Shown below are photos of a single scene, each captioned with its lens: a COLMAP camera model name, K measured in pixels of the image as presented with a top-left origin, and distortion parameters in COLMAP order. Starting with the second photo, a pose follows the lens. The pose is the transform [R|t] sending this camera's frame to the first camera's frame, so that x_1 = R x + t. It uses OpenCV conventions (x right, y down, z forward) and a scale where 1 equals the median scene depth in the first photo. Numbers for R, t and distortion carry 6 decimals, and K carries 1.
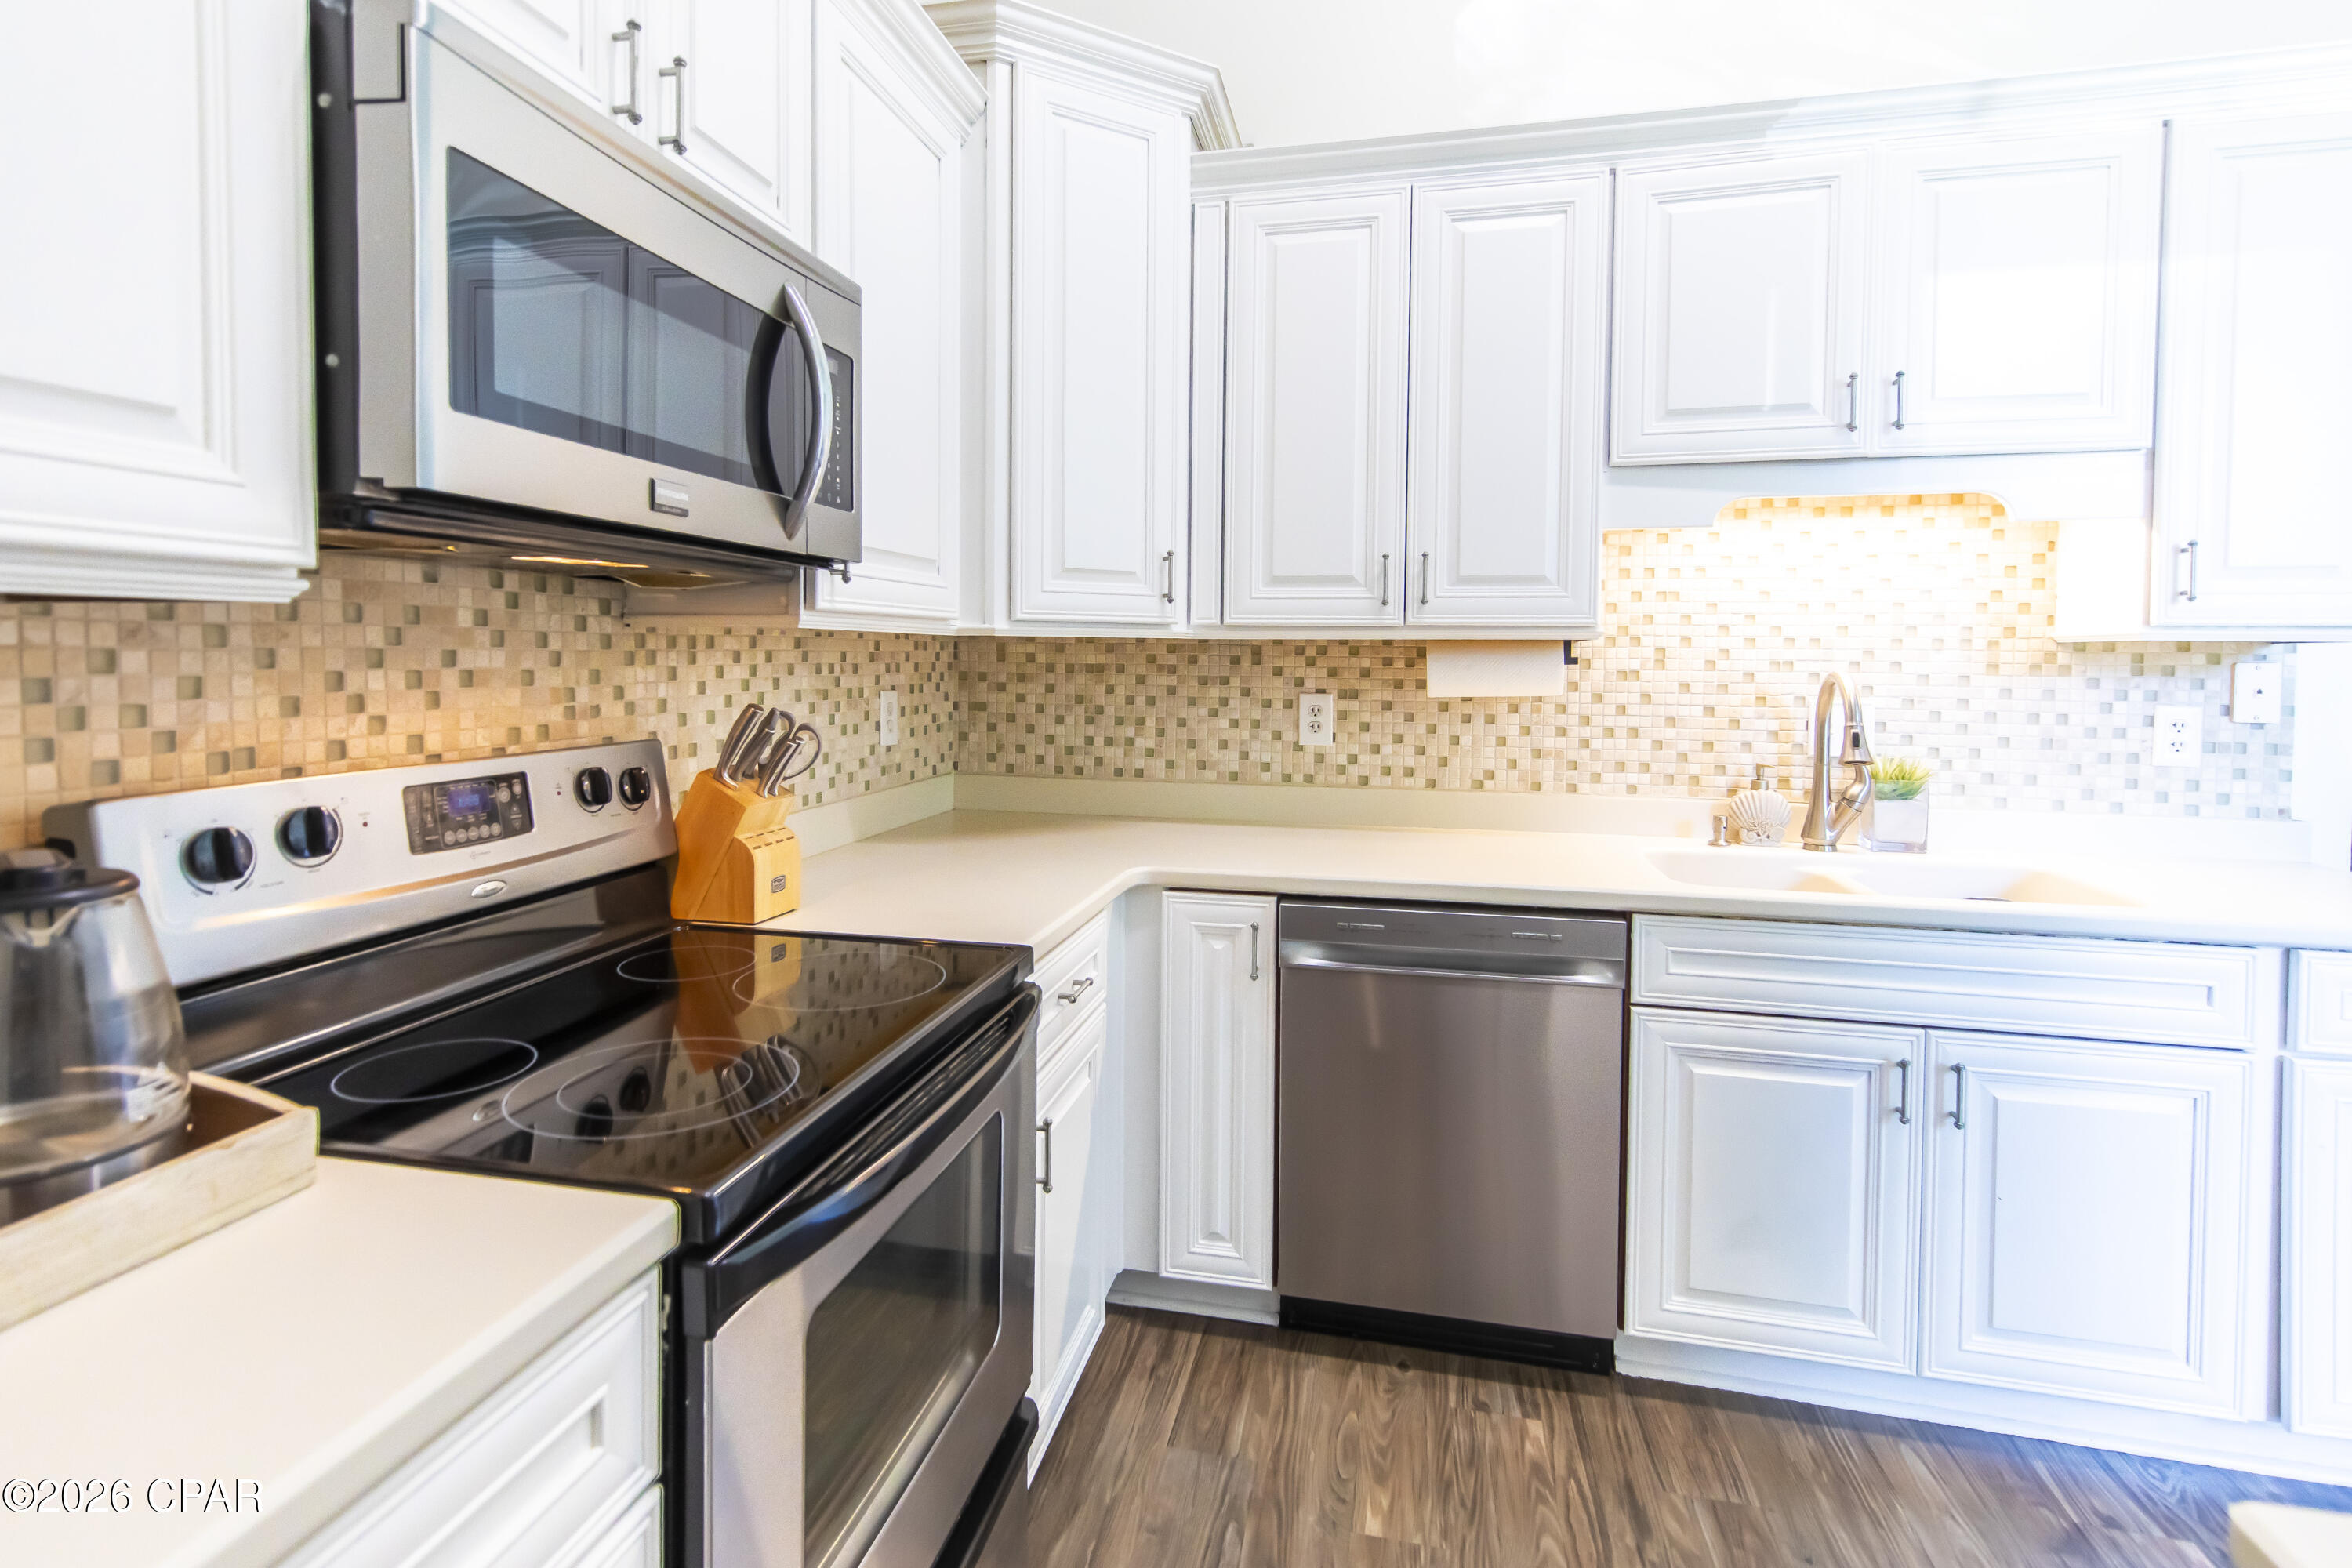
lens RADIAL K [[1167.9, 0, 1135.9], [0, 1167.9, 690.3], [0, 0, 1]] dist [0.004043, -0.000612]
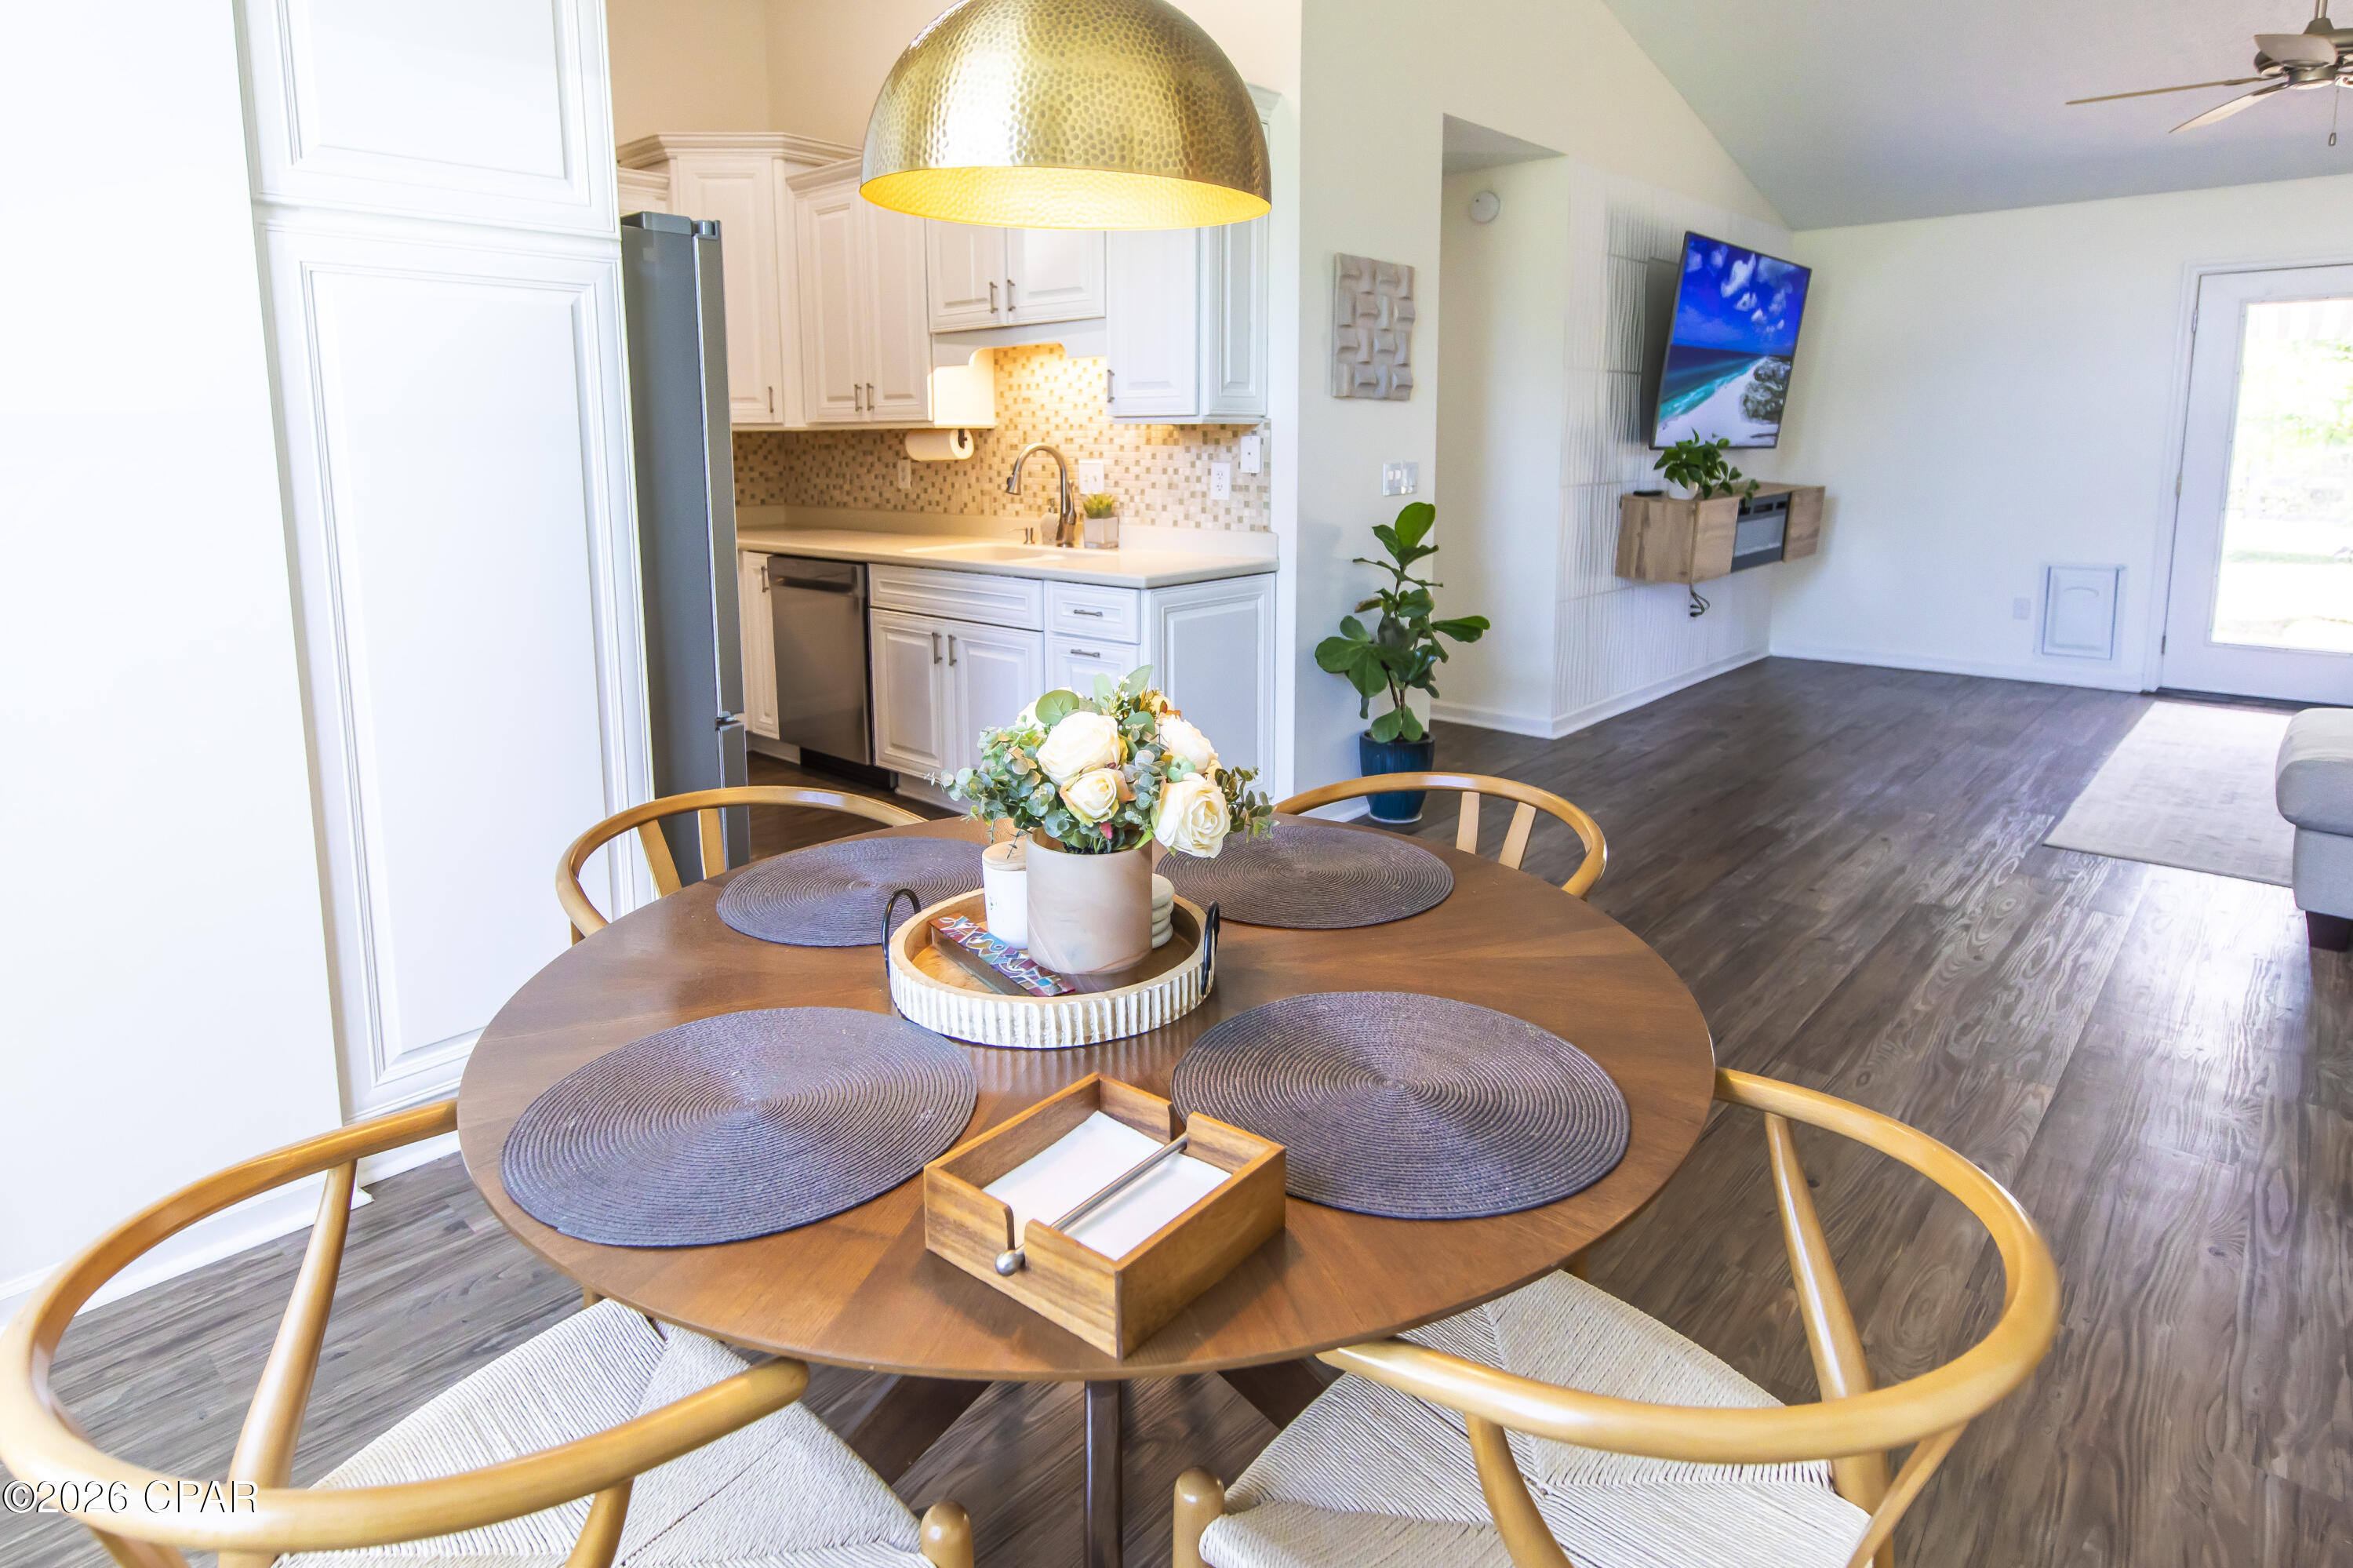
lens RADIAL K [[1273.7, 0, 1164.3], [0, 1273.7, 615.5], [0, 0, 1]] dist [0.004025, -0.000896]
pose [[0.880827, 0.052504, -0.470519, 1.683410], [-0.000732, 0.993981, 0.109546, 0.030688], [0.473439, -0.096147, 0.875564, -0.633286]]
